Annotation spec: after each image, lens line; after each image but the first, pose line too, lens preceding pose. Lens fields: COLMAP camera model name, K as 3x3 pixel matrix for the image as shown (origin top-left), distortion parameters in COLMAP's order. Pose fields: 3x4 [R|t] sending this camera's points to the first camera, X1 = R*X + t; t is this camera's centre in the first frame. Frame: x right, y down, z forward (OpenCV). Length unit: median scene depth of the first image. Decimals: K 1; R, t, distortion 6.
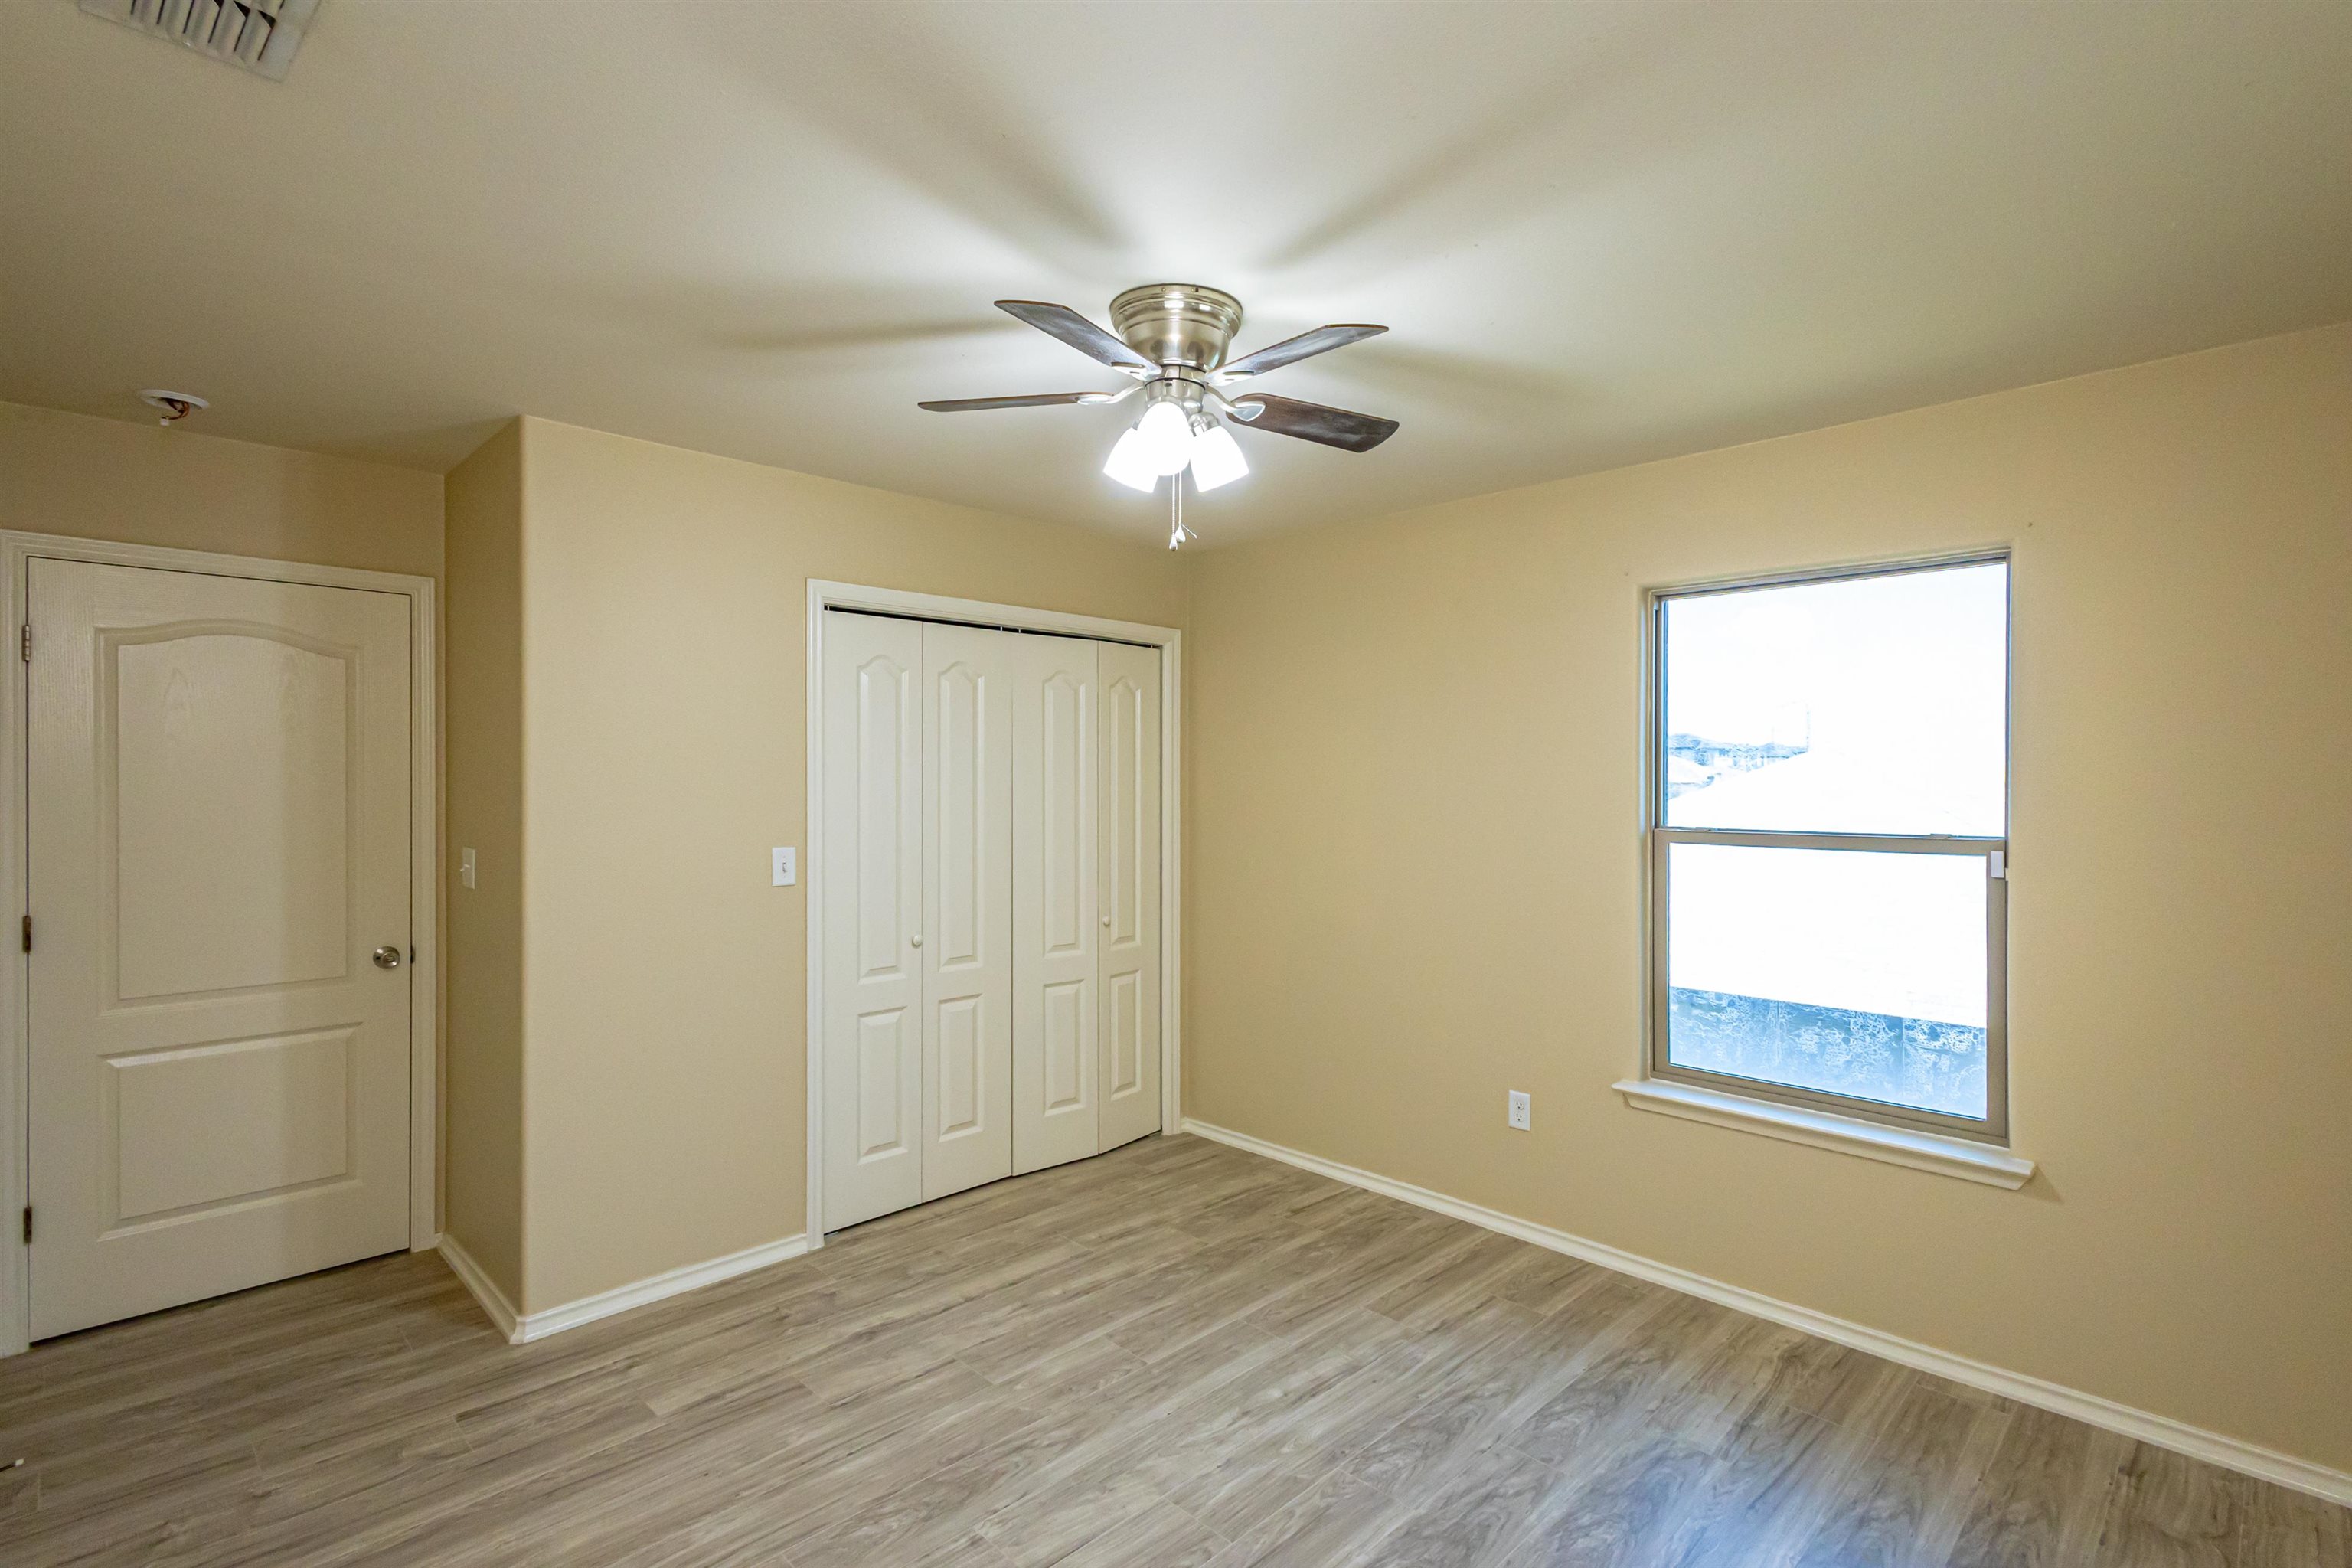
lens RADIAL K [[1074.8, 0, 1167.9], [0, 1074.8, 788.6], [0, 0, 1]] dist [0.008327, -0.002057]
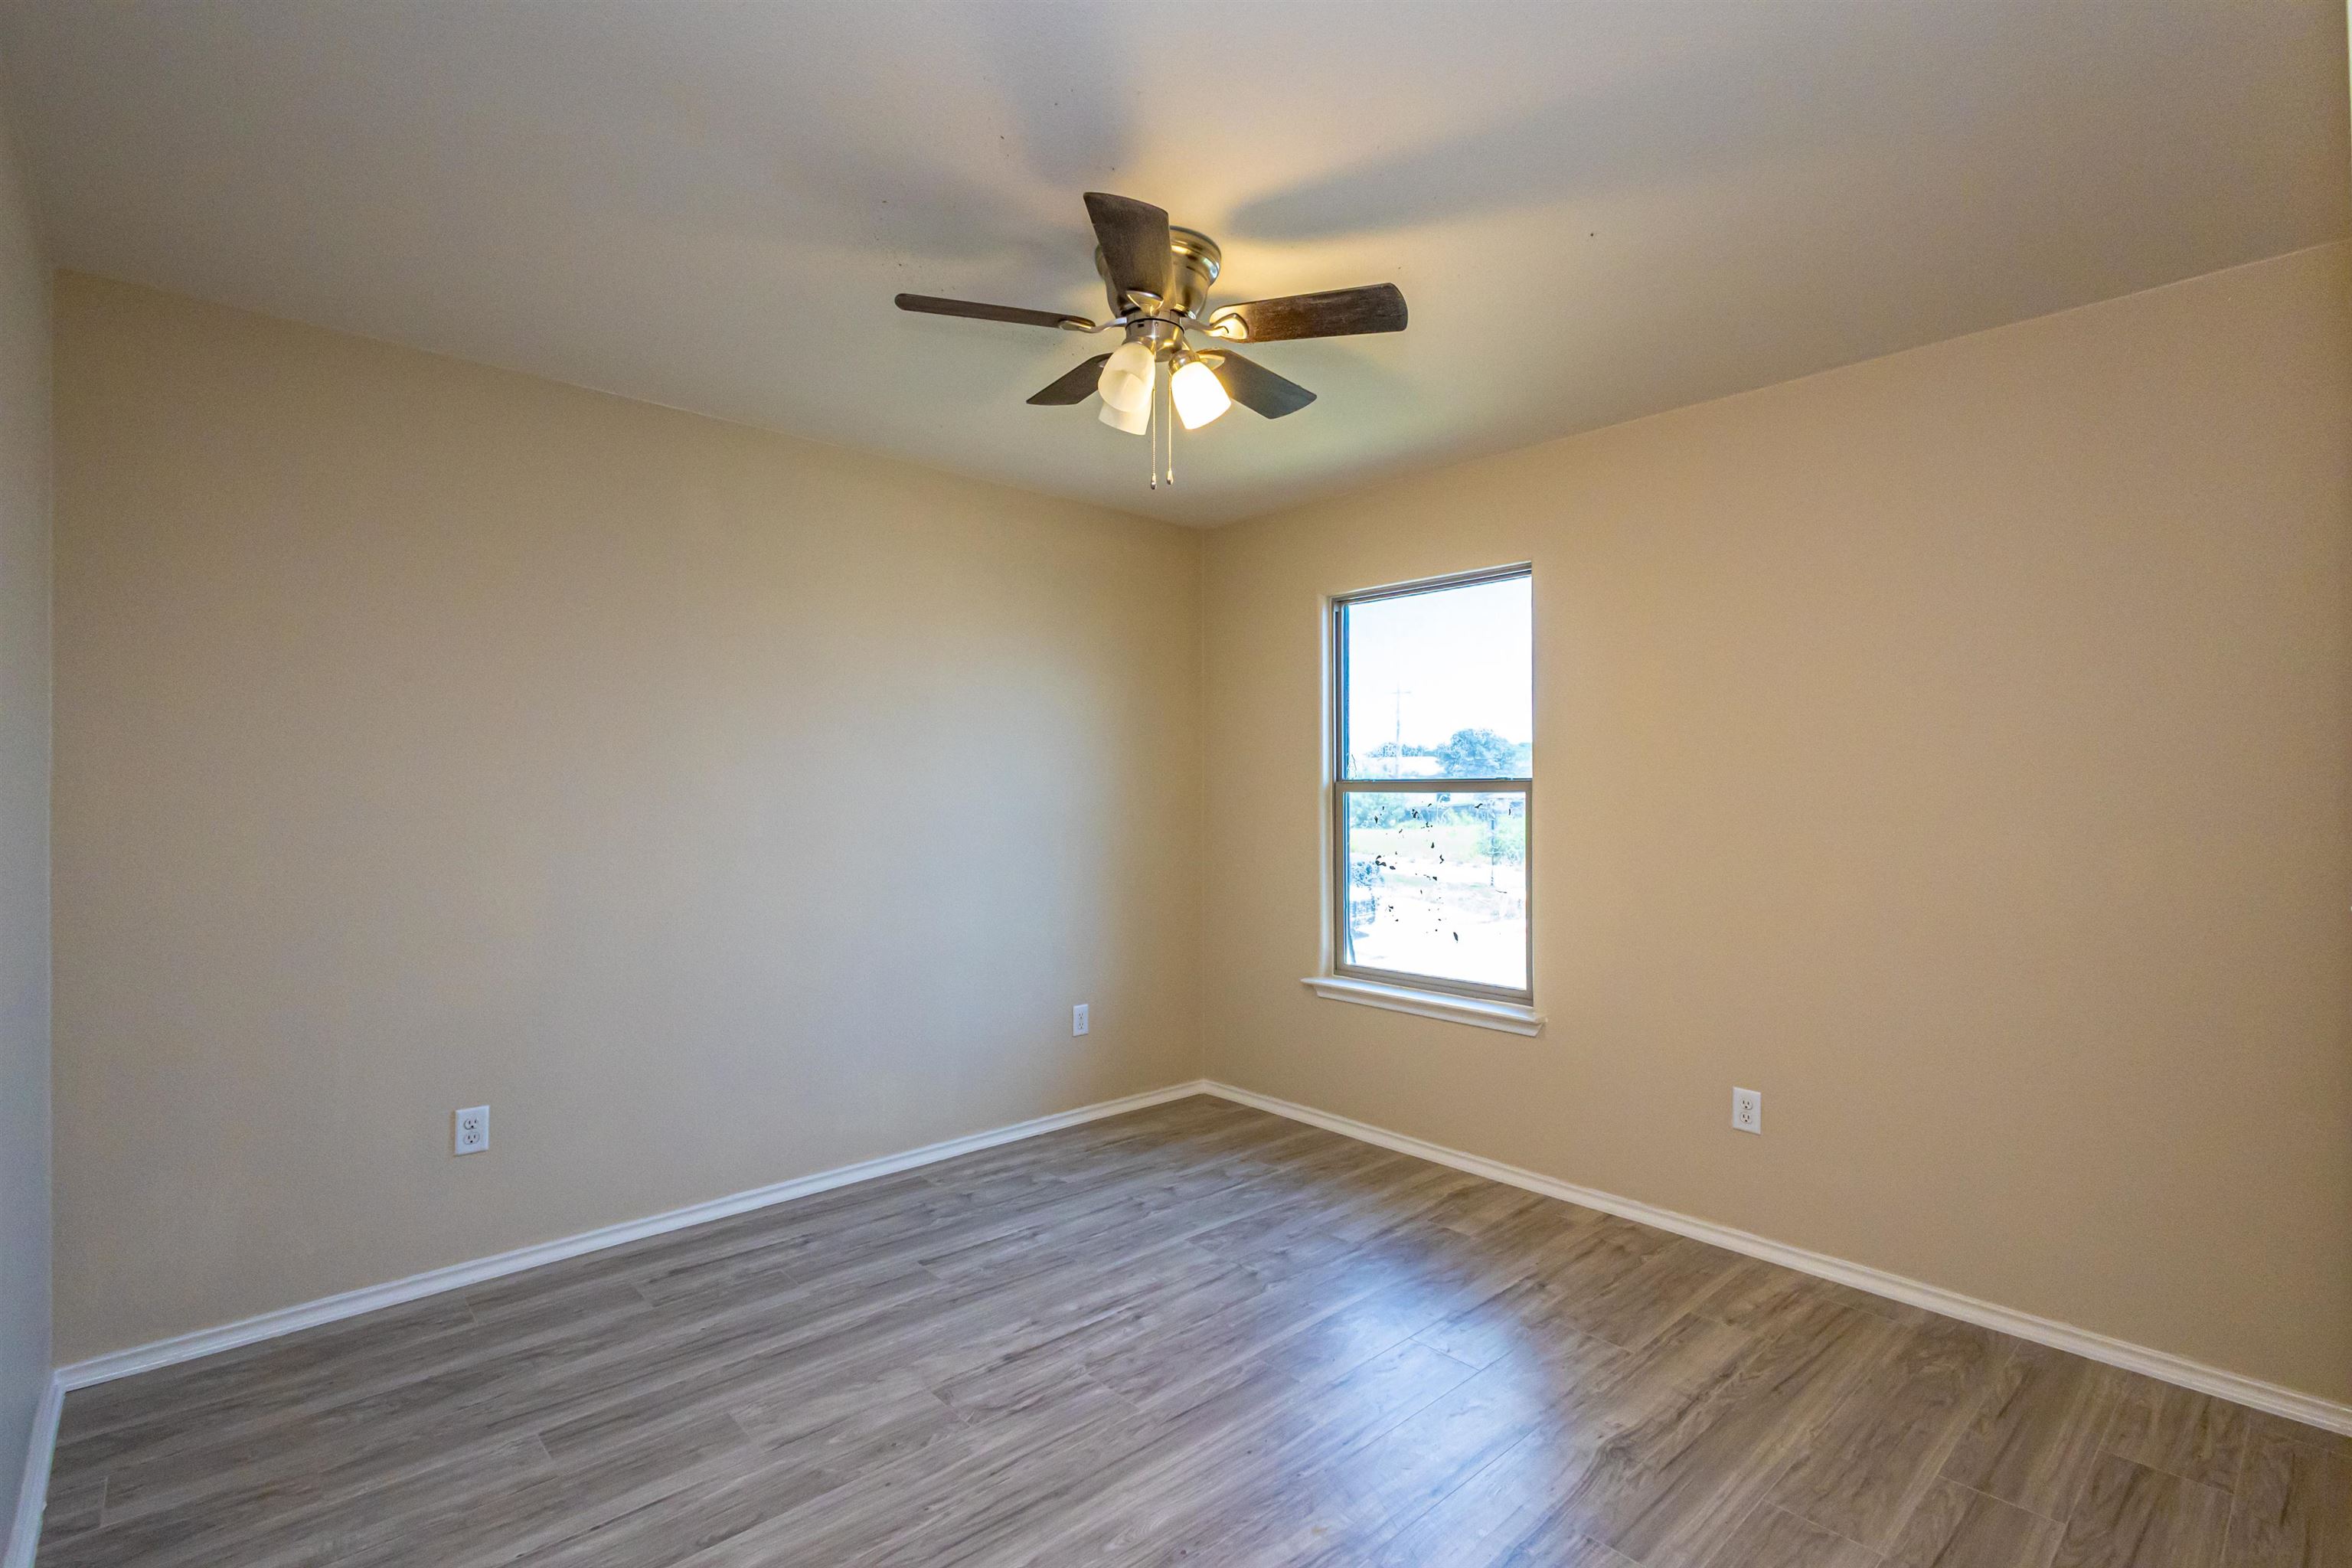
lens RADIAL K [[1074.8, 0, 1185.9], [0, 1074.8, 788.2], [0, 0, 1]] dist [0.008327, -0.002057]
pose [[0.998966, -0.011234, -0.044043, 0.320827], [0.011353, 0.999933, 0.002461, 0.042201], [0.044013, -0.002958, 0.999027, -0.279583]]
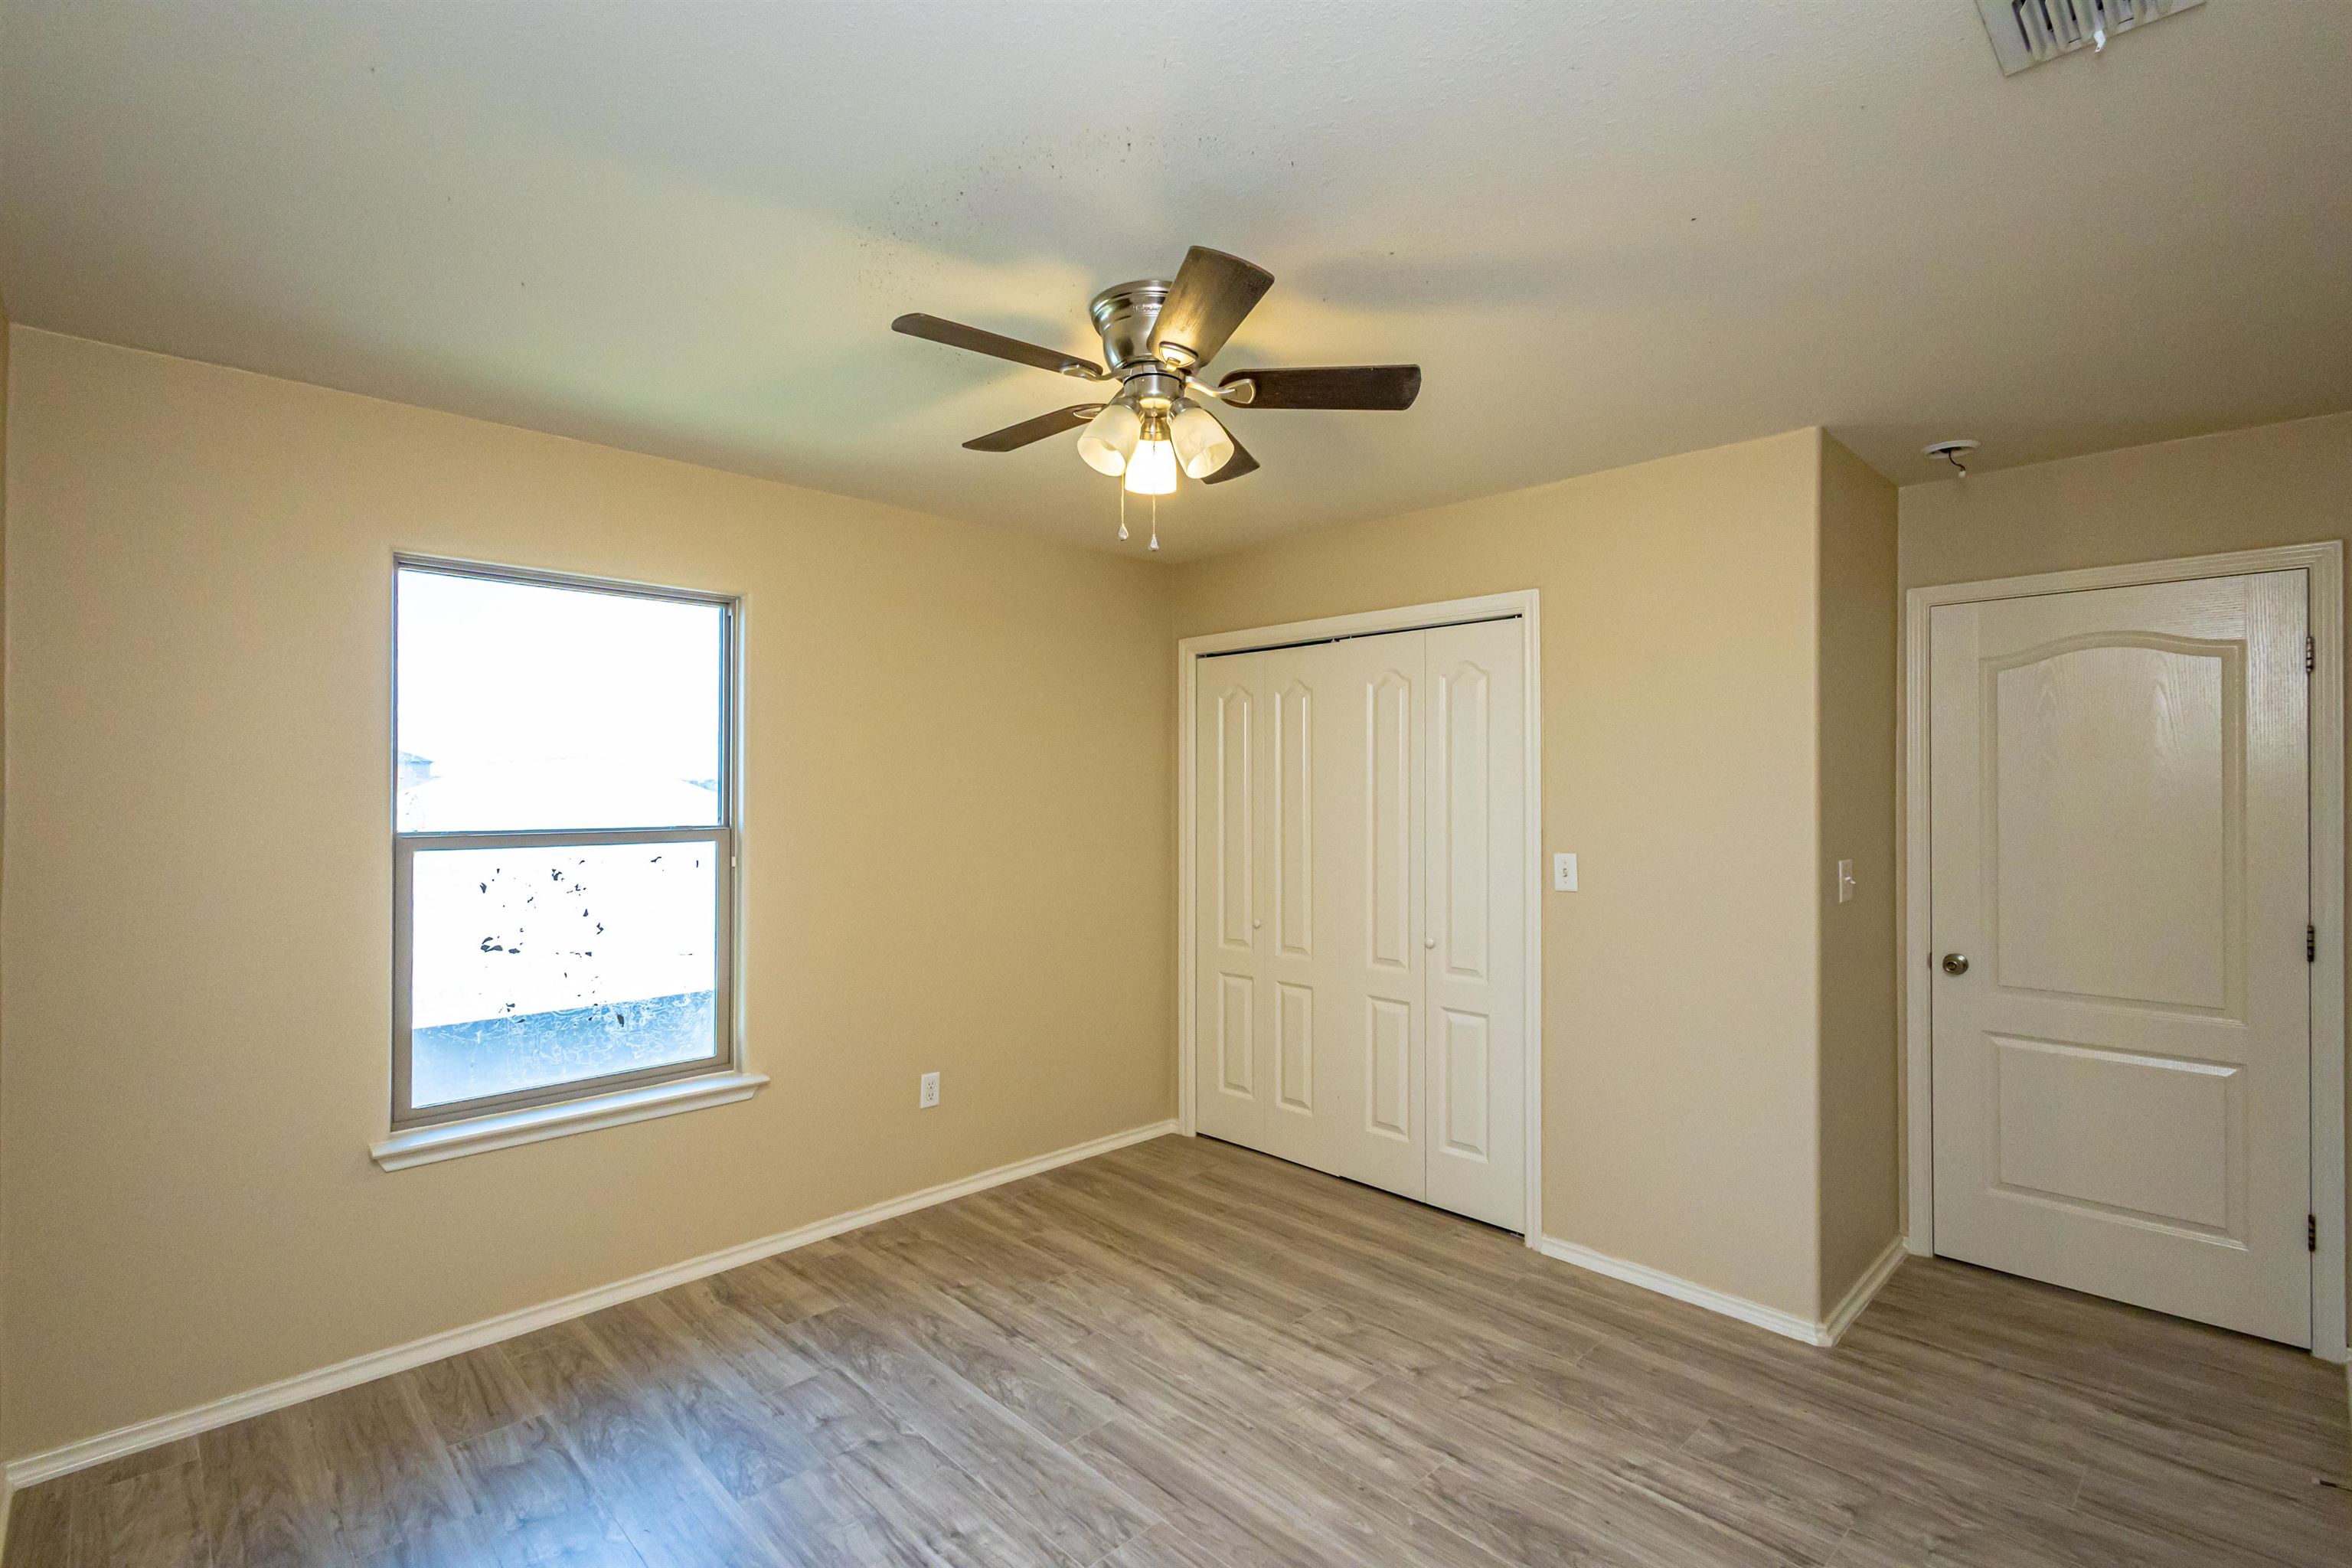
lens RADIAL K [[1074.8, 0, 1174.5], [0, 1074.8, 778.6], [0, 0, 1]] dist [0.008327, -0.002057]
pose [[0.021668, 0.002332, 0.999763, -0.454512], [-0.000024, 0.999997, -0.002332, -0.007059], [-0.999765, 0.000026, 0.021668, 0.443219]]
